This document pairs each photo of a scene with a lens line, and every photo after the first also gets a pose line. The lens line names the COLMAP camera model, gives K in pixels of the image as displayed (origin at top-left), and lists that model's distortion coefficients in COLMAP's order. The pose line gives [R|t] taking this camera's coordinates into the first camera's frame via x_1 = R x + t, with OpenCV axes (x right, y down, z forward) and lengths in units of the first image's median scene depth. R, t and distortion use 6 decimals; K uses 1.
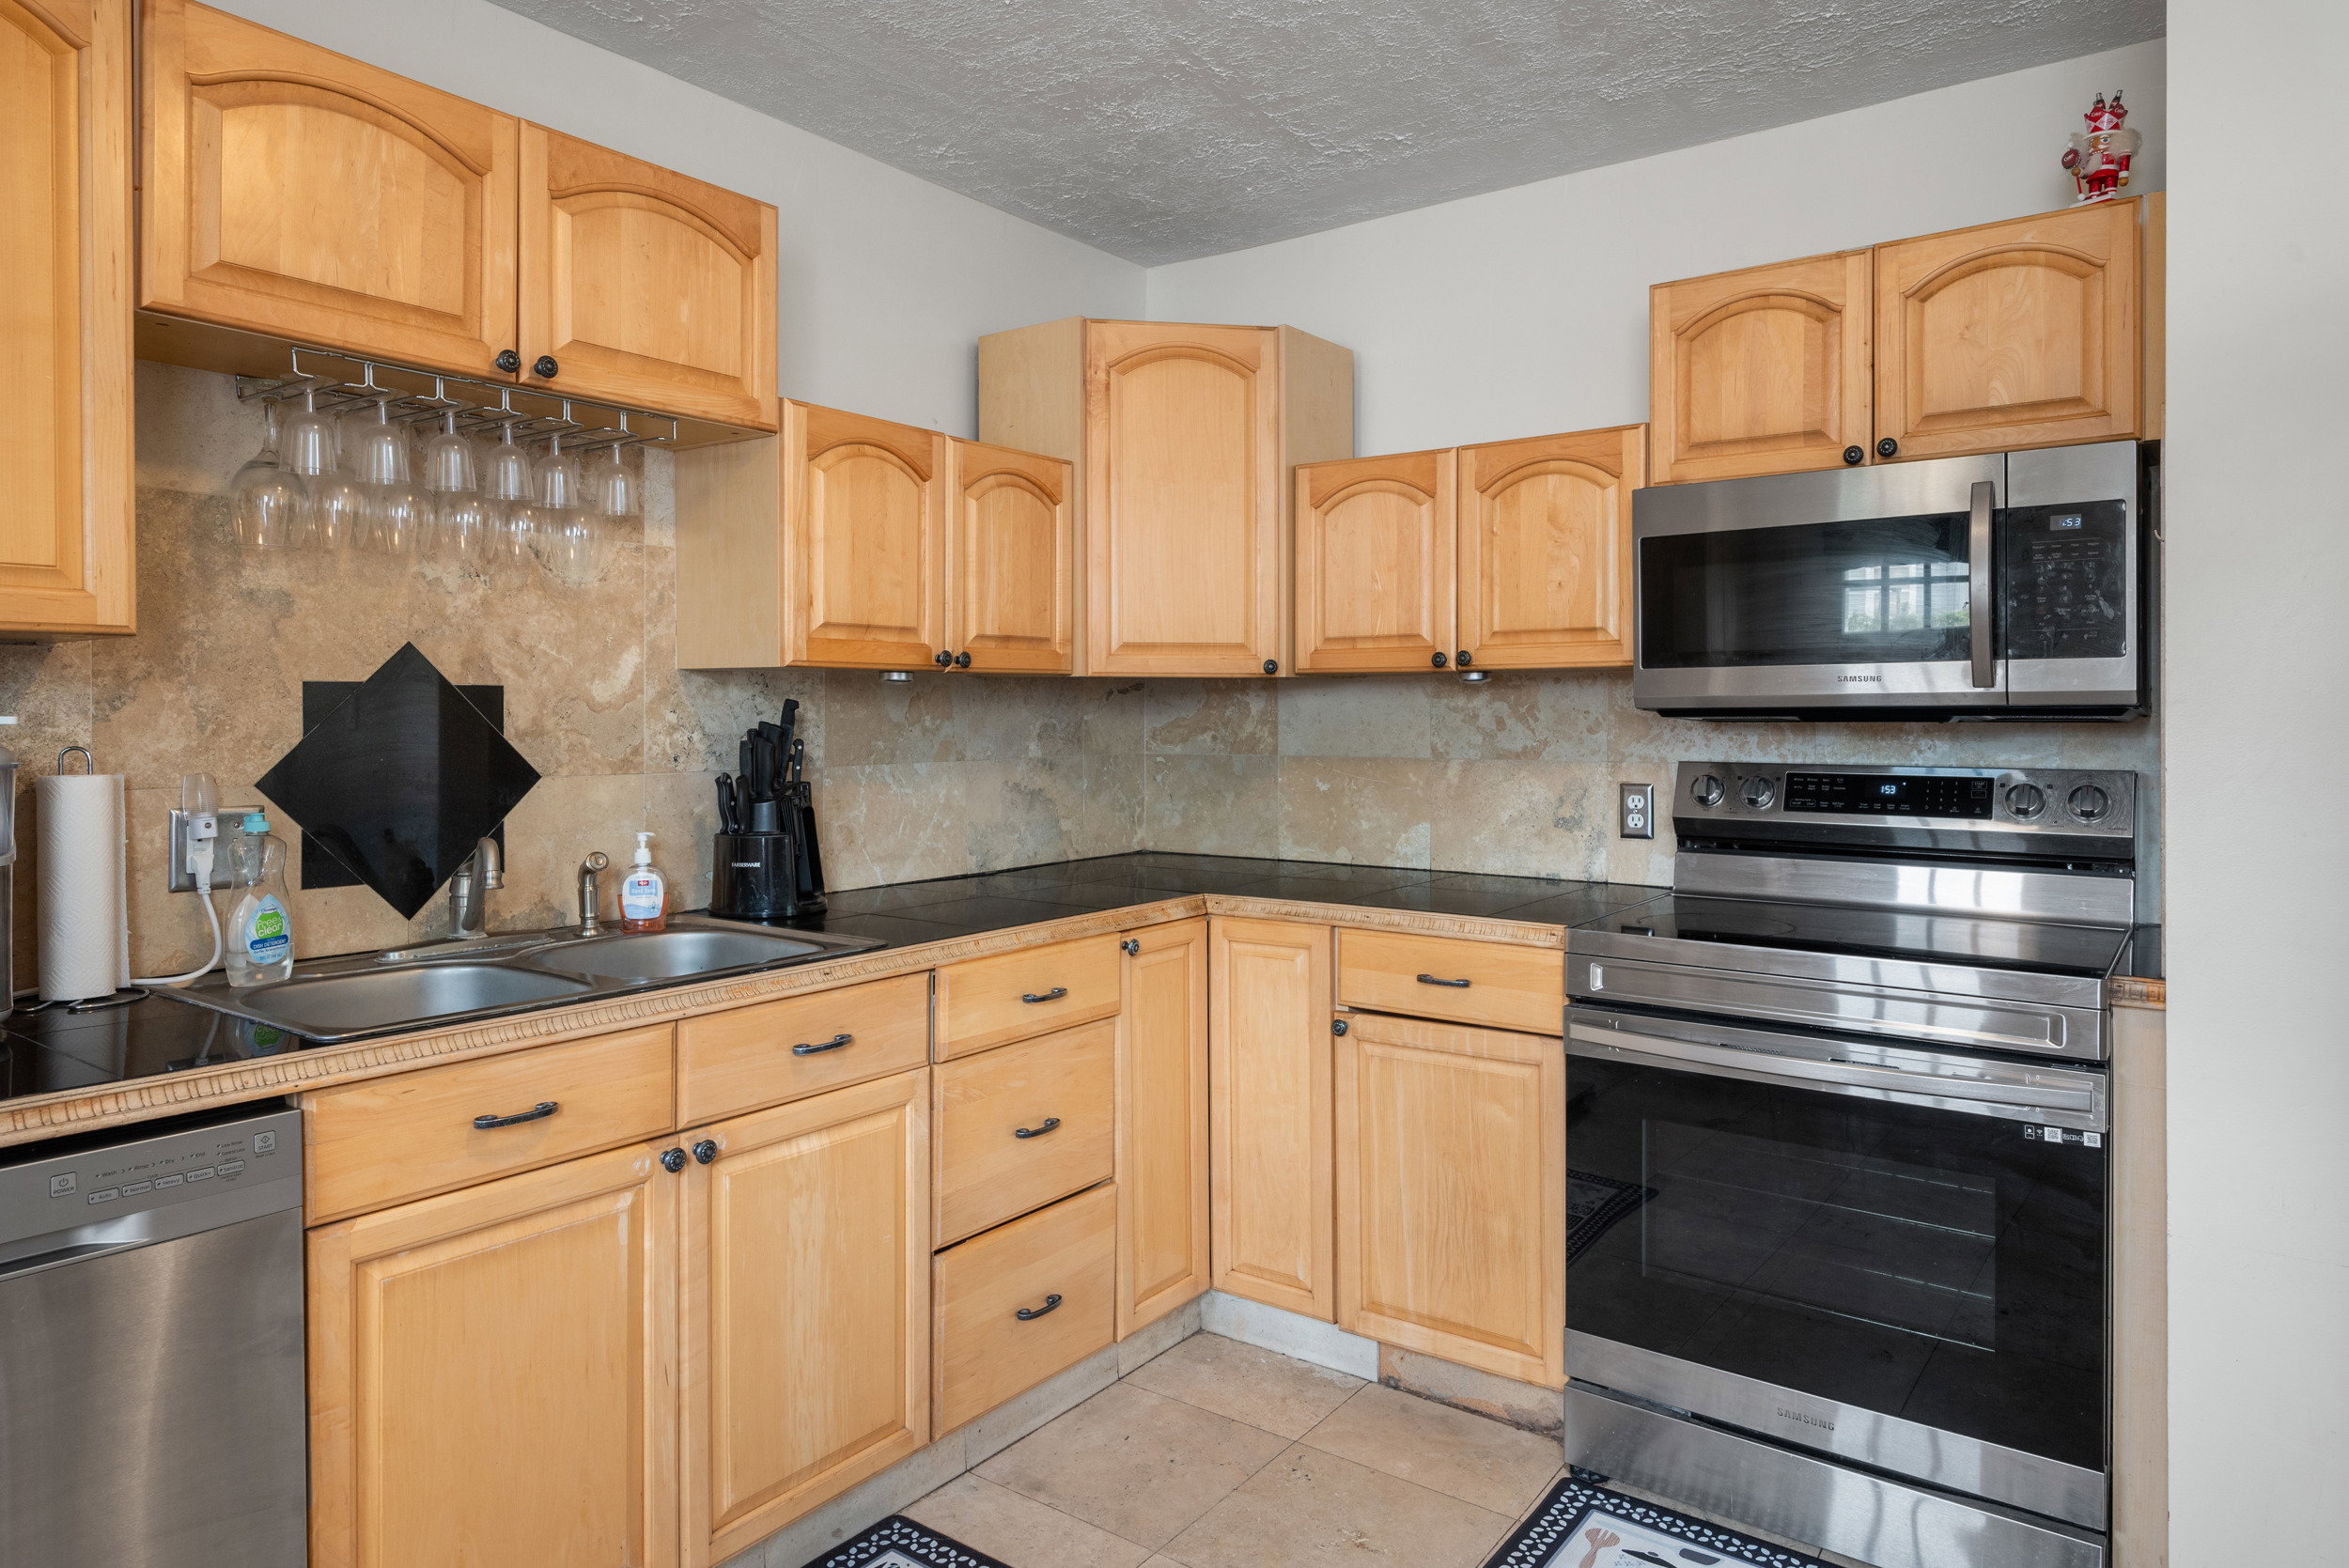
lens RADIAL K [[1415.8, 0, 1171.7], [0, 1415.8, 728.0], [0, 0, 1]] dist [0.000333, -0.000404]
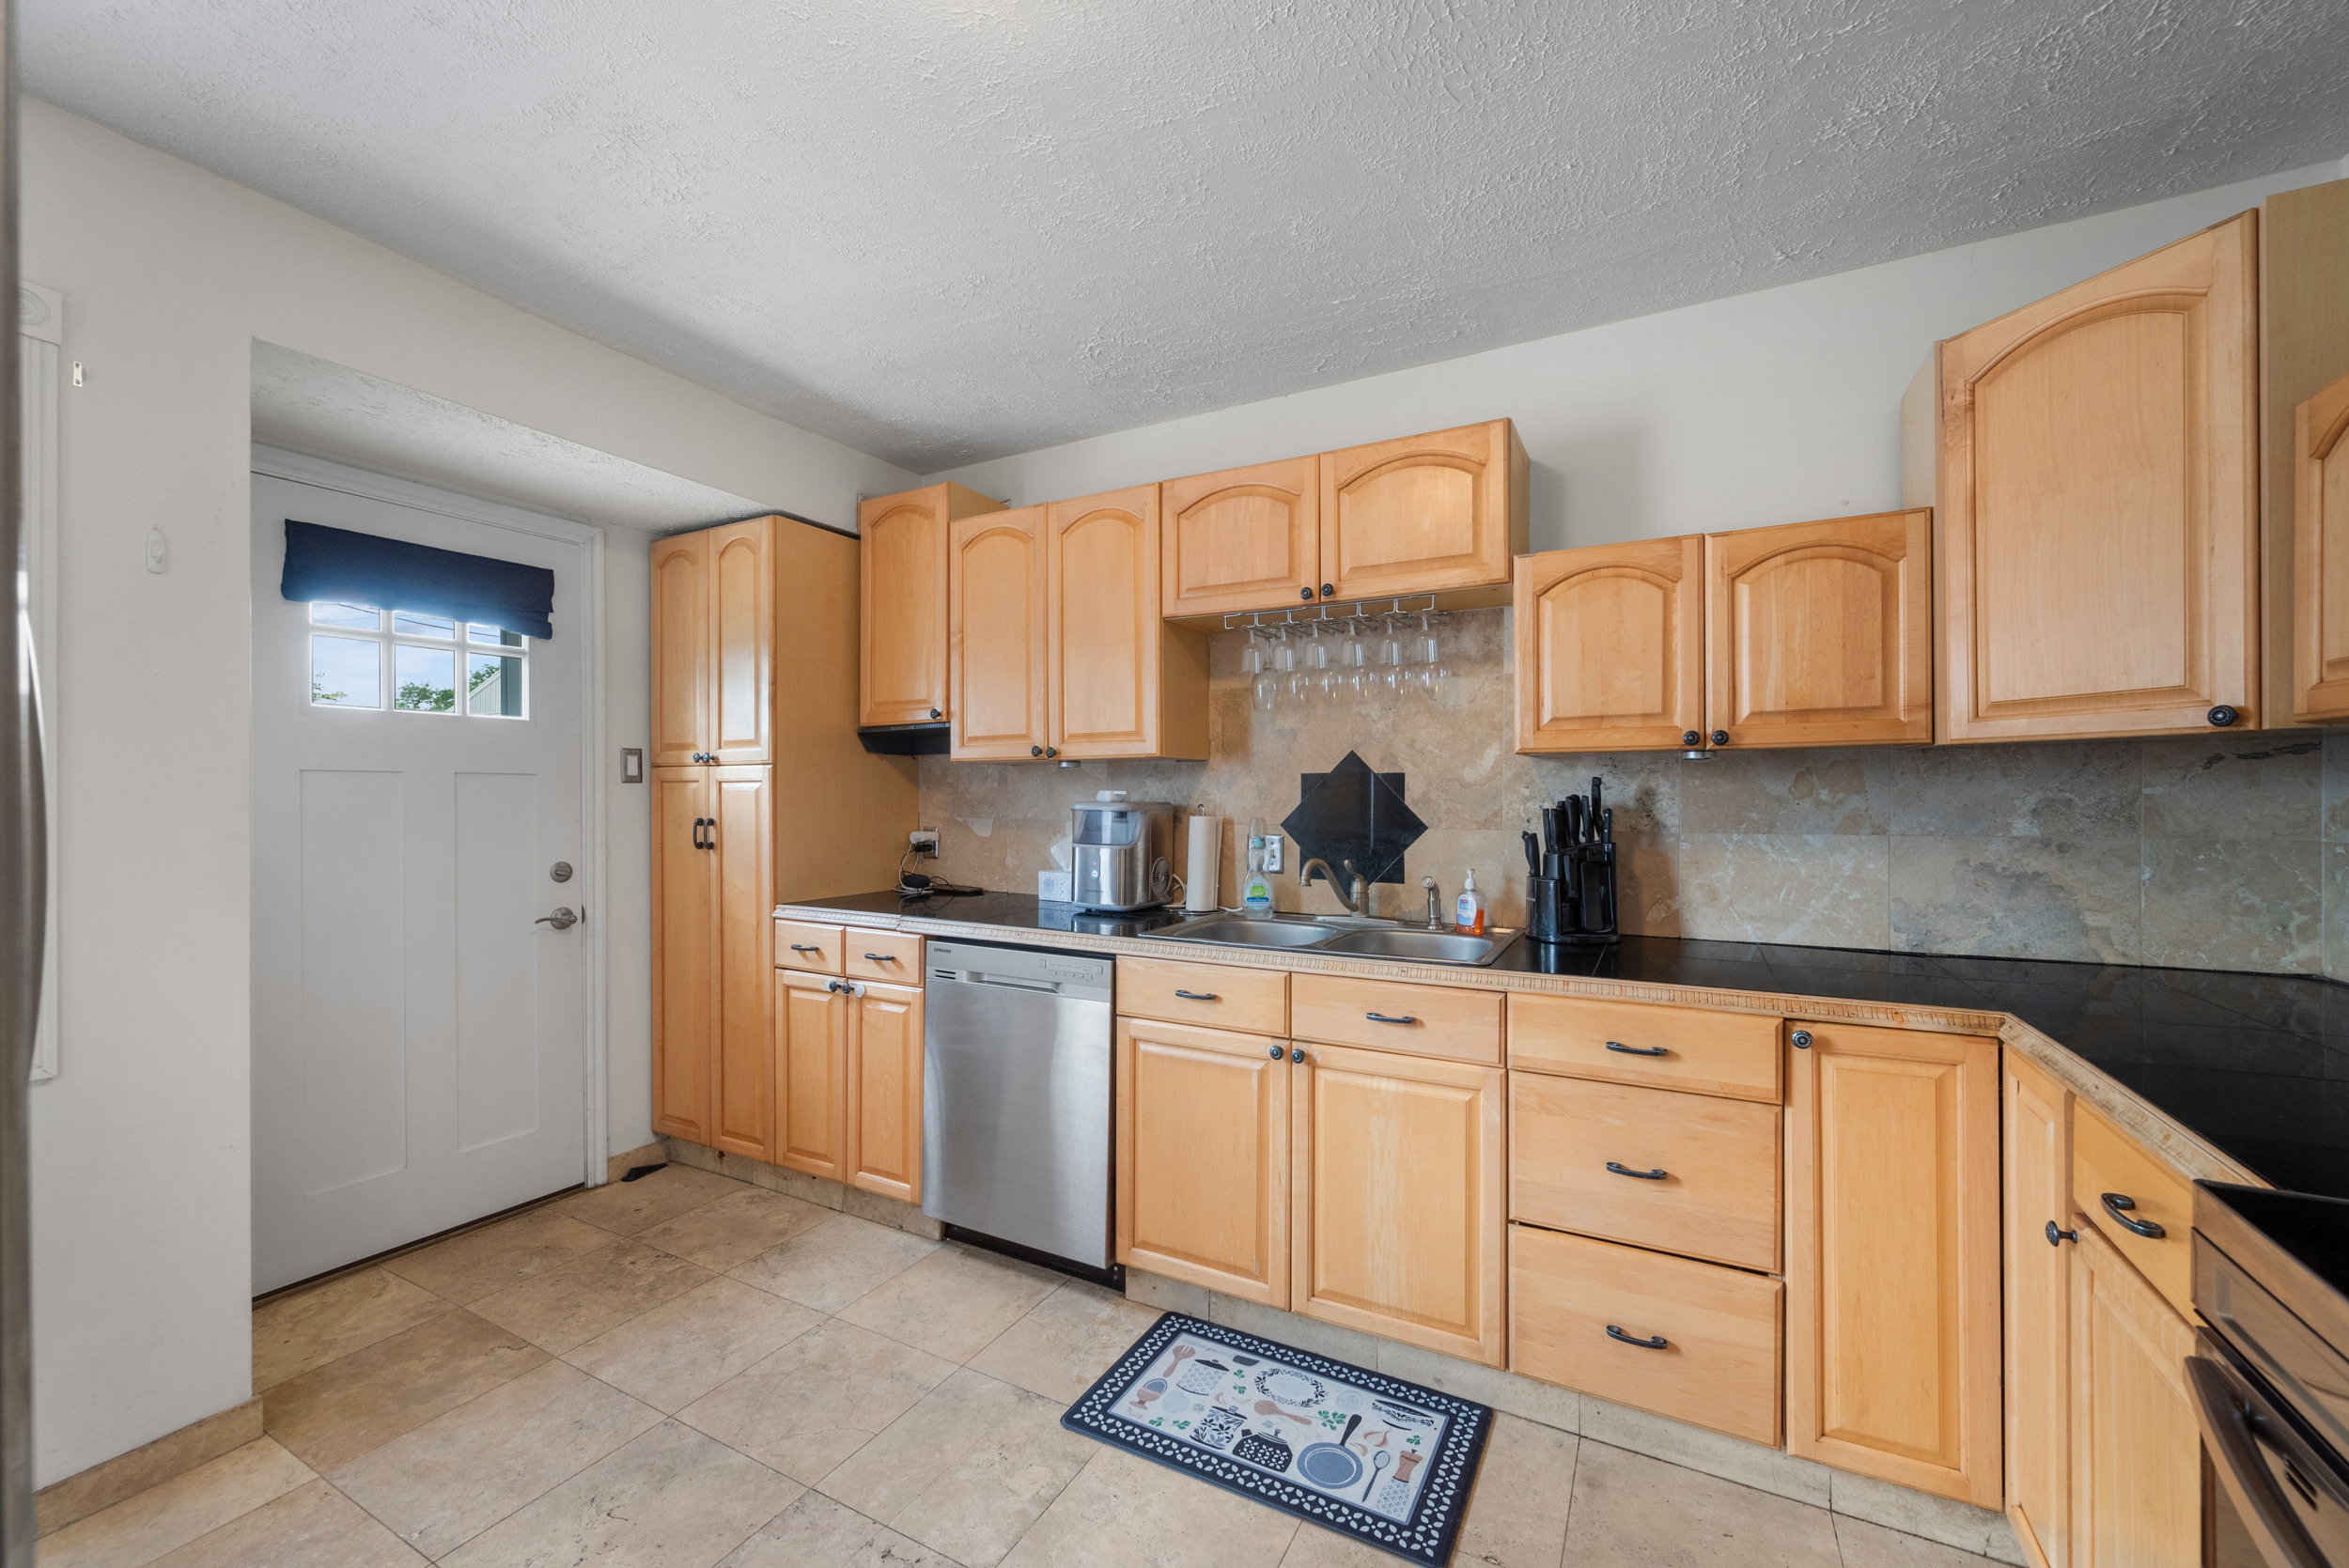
lens RADIAL K [[923.8, 0, 1180.0], [0, 923.8, 802.7], [0, 0, 1]] dist [0.000804, -0.000061]
pose [[0.147110, 0.008810, -0.989081, 0.550753], [-0.008398, 0.999935, 0.007658, -0.000553], [0.989085, 0.007180, 0.147174, 0.551122]]
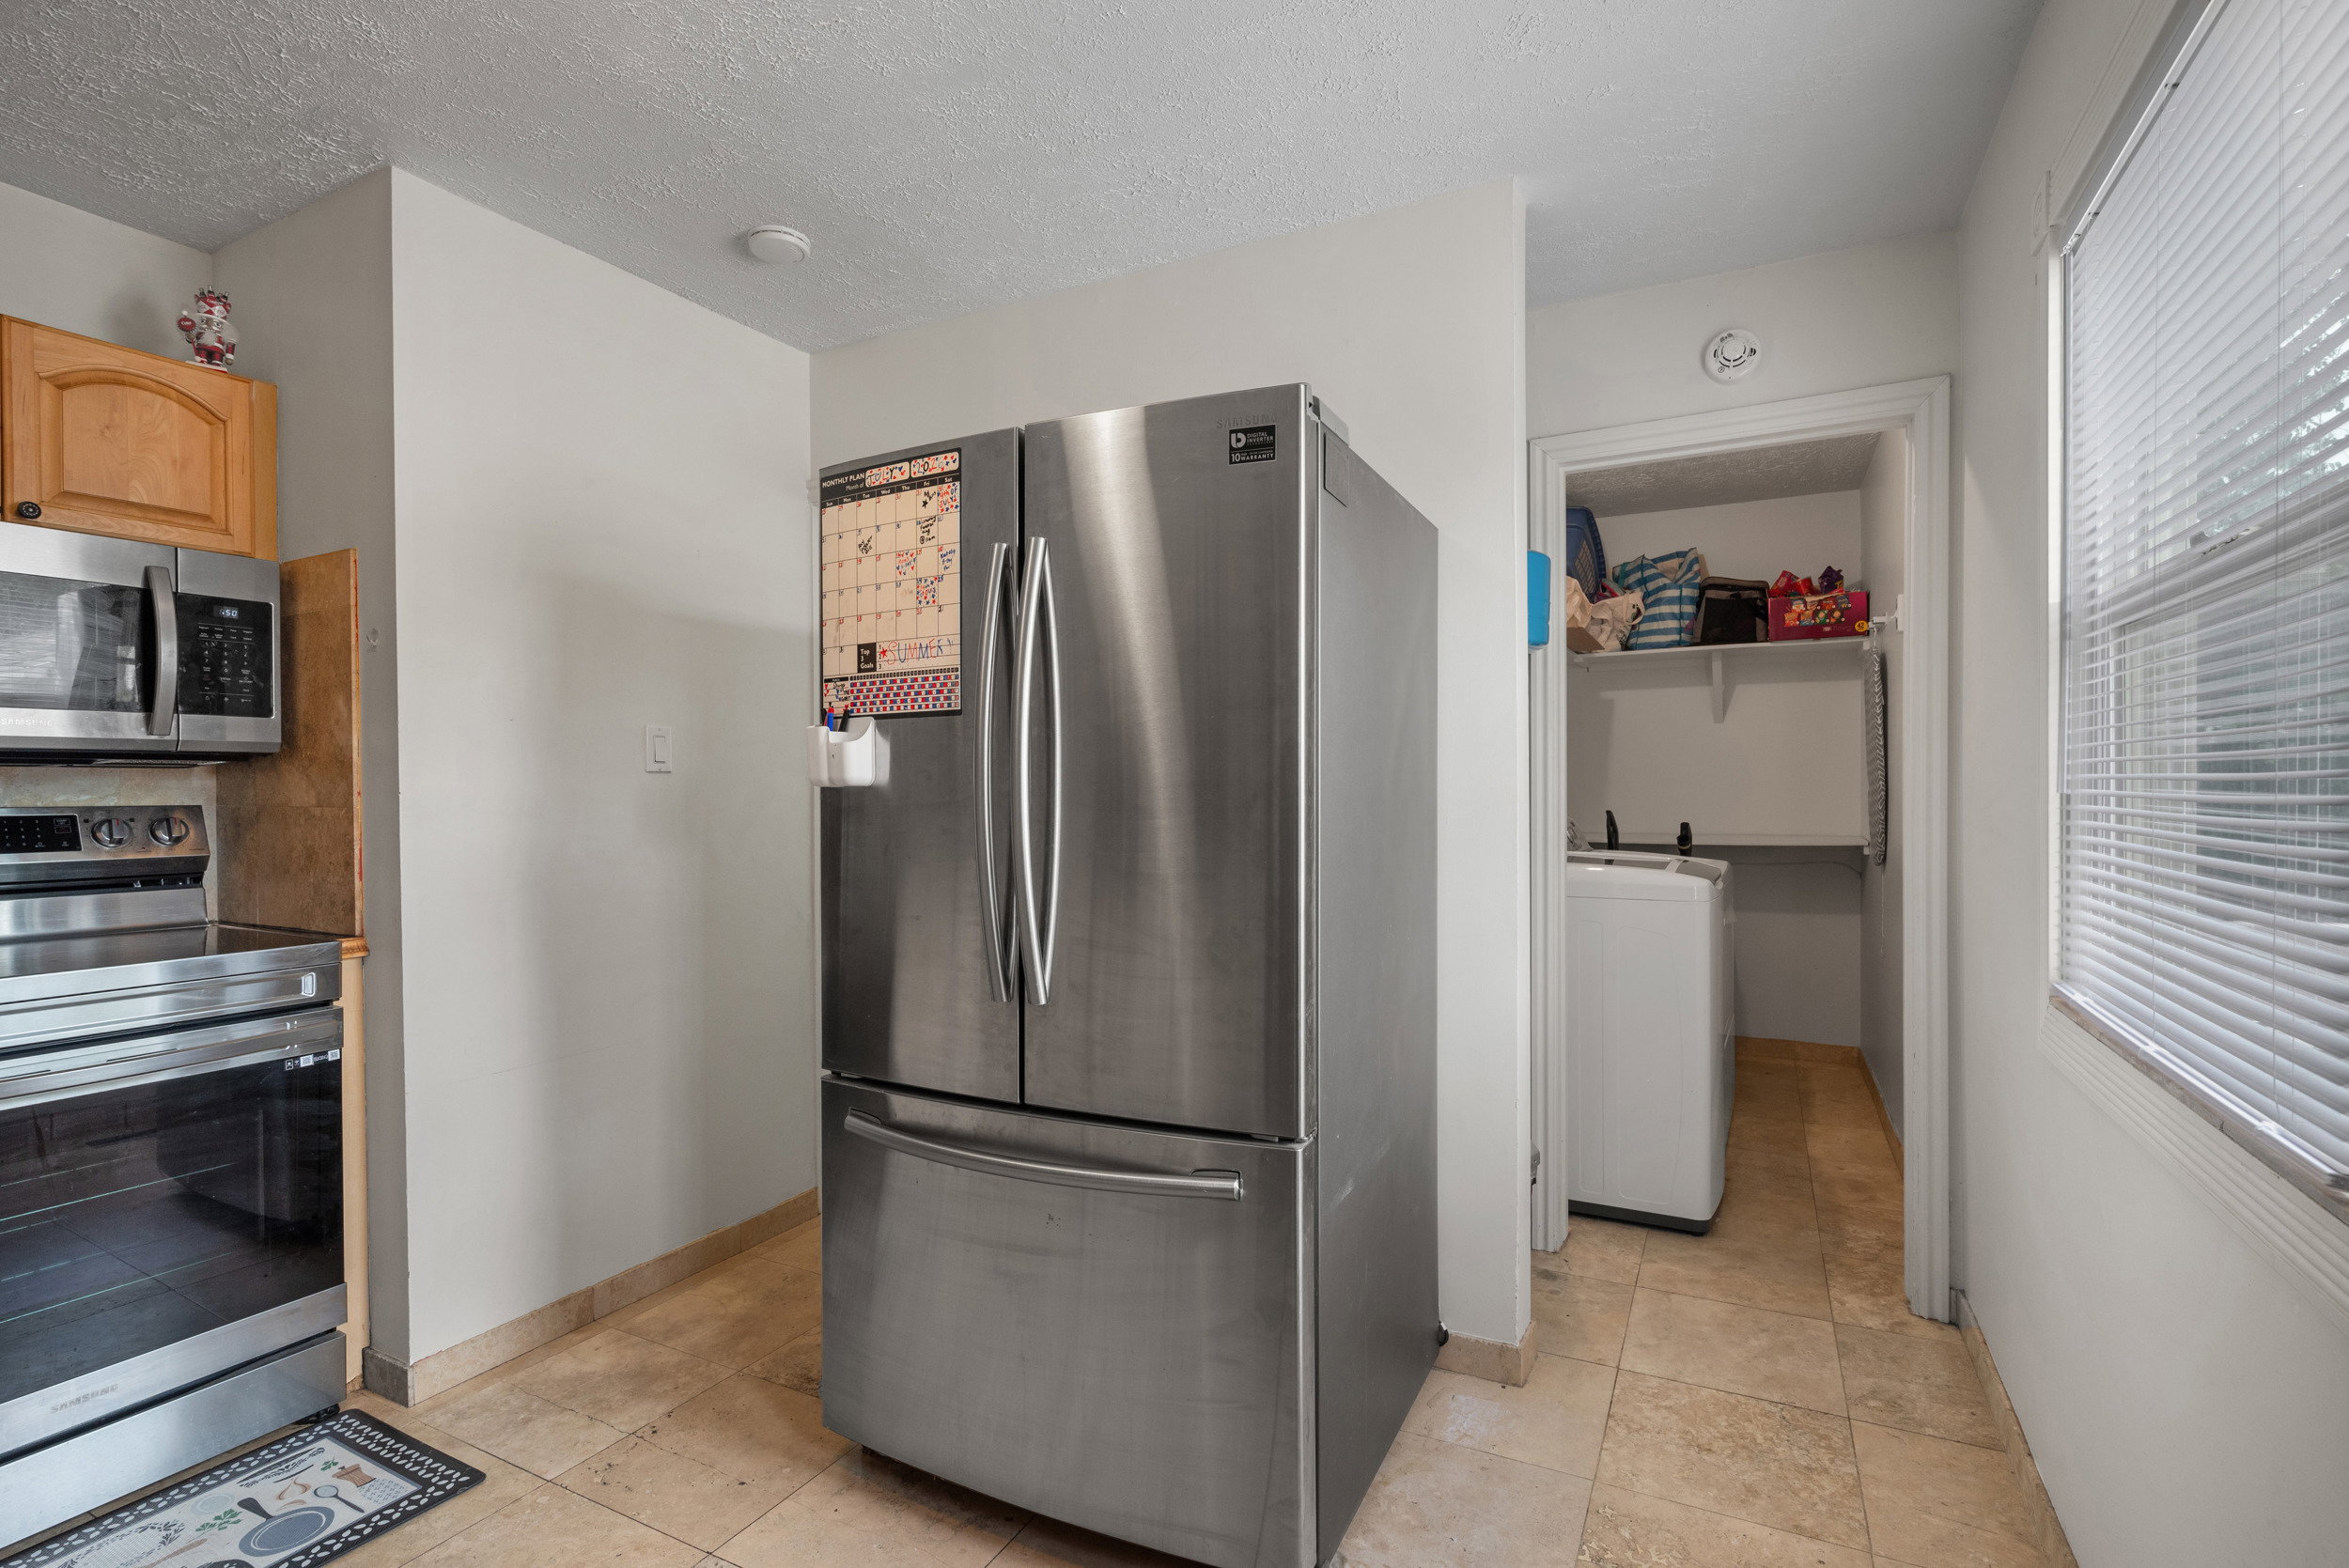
lens RADIAL K [[1088.8, 0, 1177.7], [0, 1088.8, 789.9], [0, 0, 1]] dist [-0.000861, -0.000063]
pose [[-0.149571, -0.008782, 0.988712, -0.444238], [0.012433, 0.999865, 0.010762, 0.017279], [-0.988673, 0.013902, -0.149441, 0.251936]]
